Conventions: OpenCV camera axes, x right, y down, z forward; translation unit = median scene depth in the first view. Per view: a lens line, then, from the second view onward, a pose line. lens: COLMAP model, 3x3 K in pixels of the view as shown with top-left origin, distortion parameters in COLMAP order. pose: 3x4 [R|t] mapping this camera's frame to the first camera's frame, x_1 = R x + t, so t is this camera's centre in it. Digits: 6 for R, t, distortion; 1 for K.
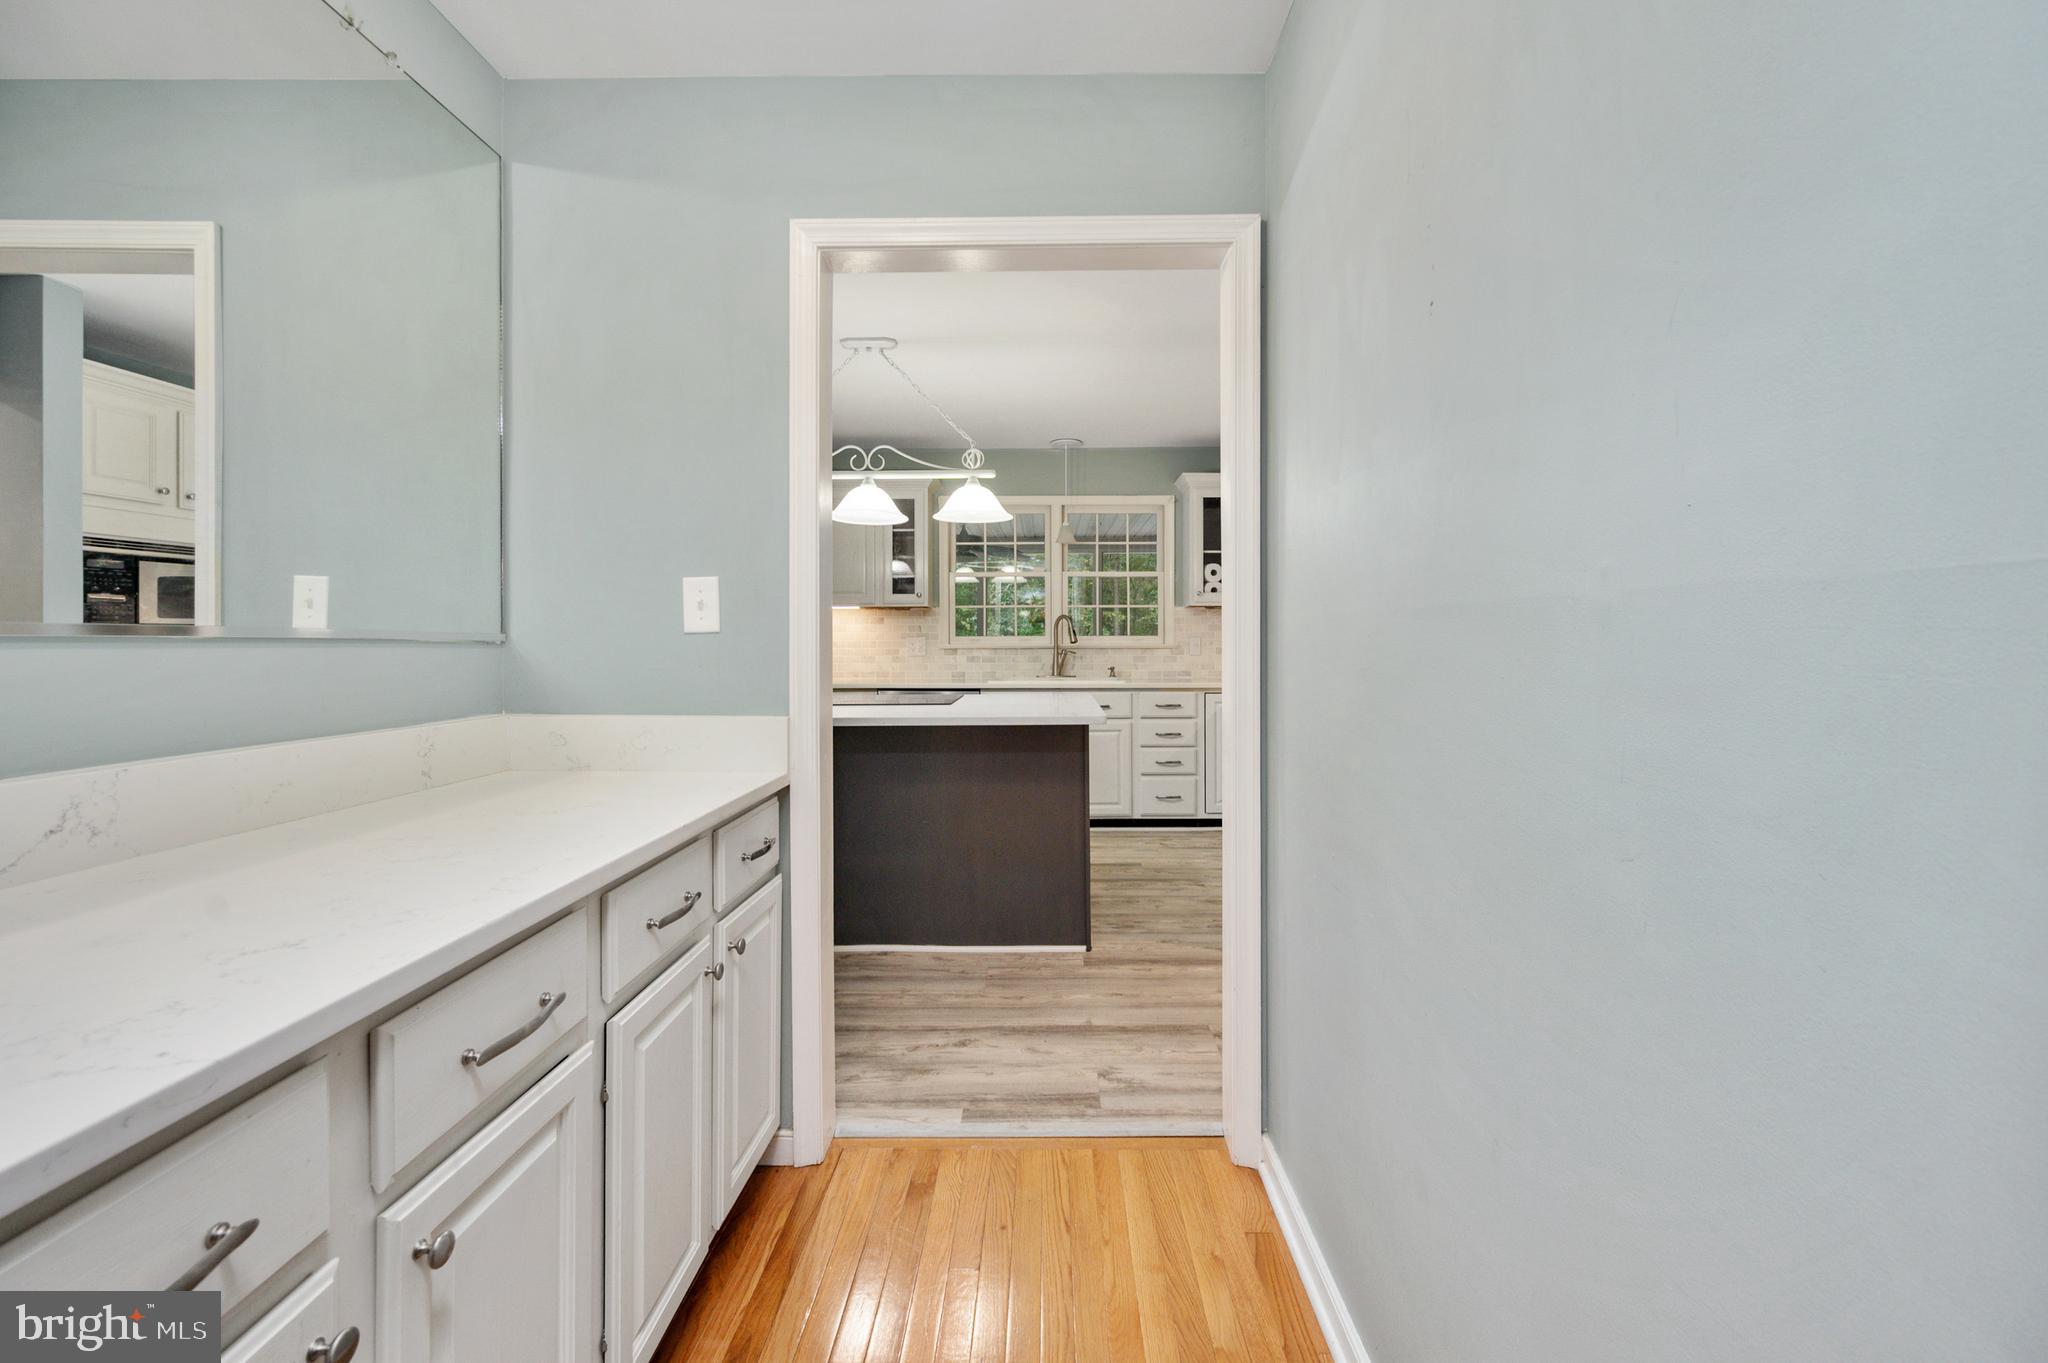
lens RADIAL K [[831.1, 0, 1014.0], [0, 831.1, 635.9], [0, 0, 1]] dist [0.002734, -0.002364]
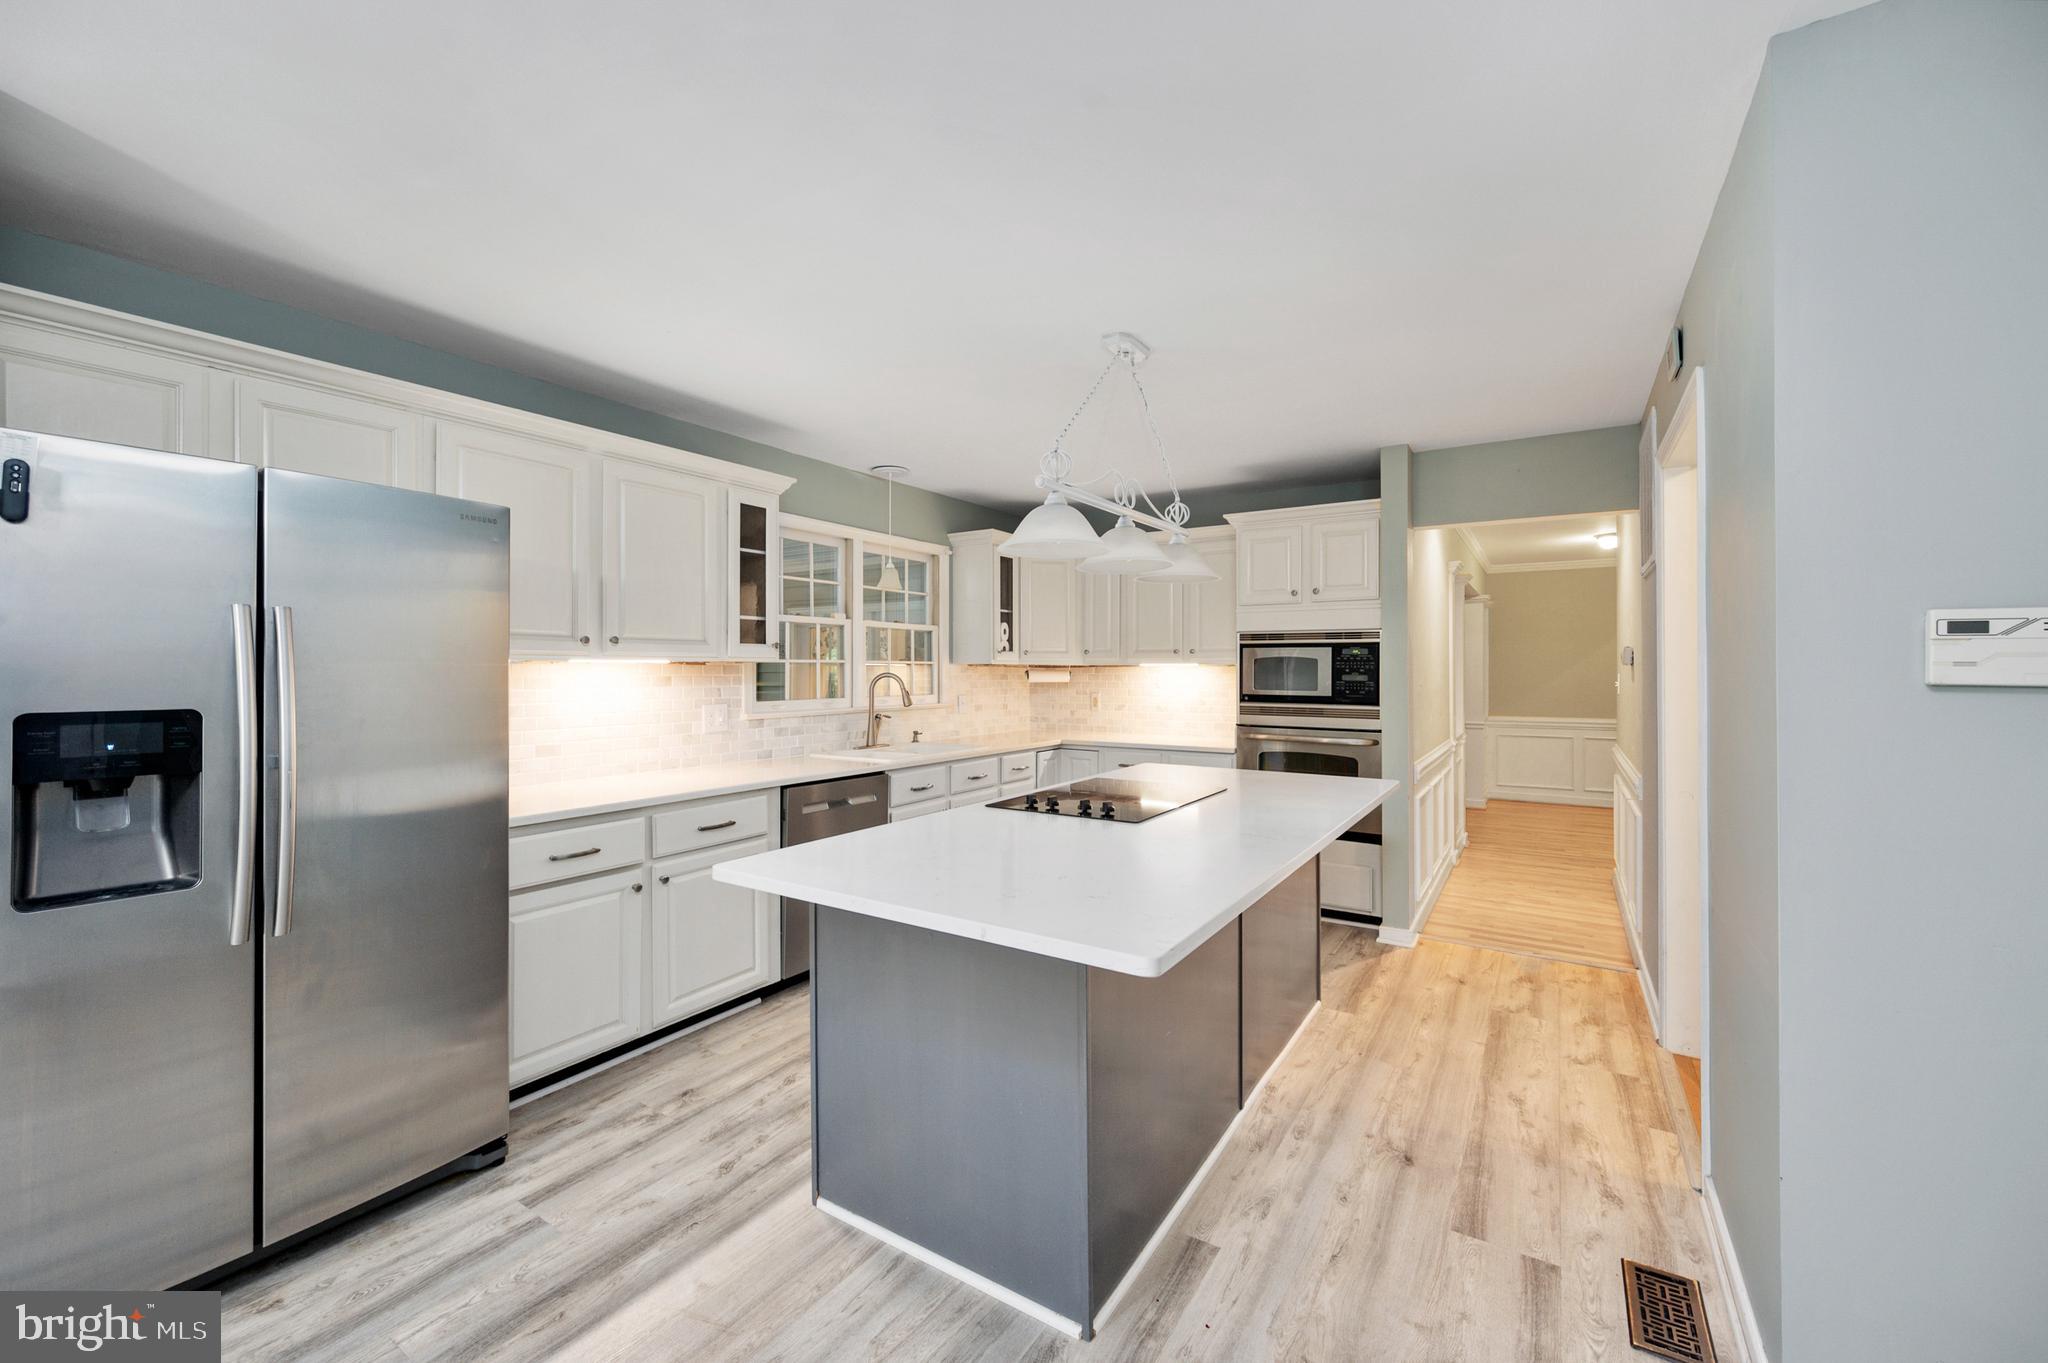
lens RADIAL K [[831.1, 0, 1020.9], [0, 831.1, 671.1], [0, 0, 1]] dist [0.002734, -0.002364]
pose [[0.514326, -0.001247, 0.857594, -0.582125], [-0.007764, 0.999951, 0.006111, -0.032839], [-0.857560, -0.009801, 0.514291, 0.437772]]
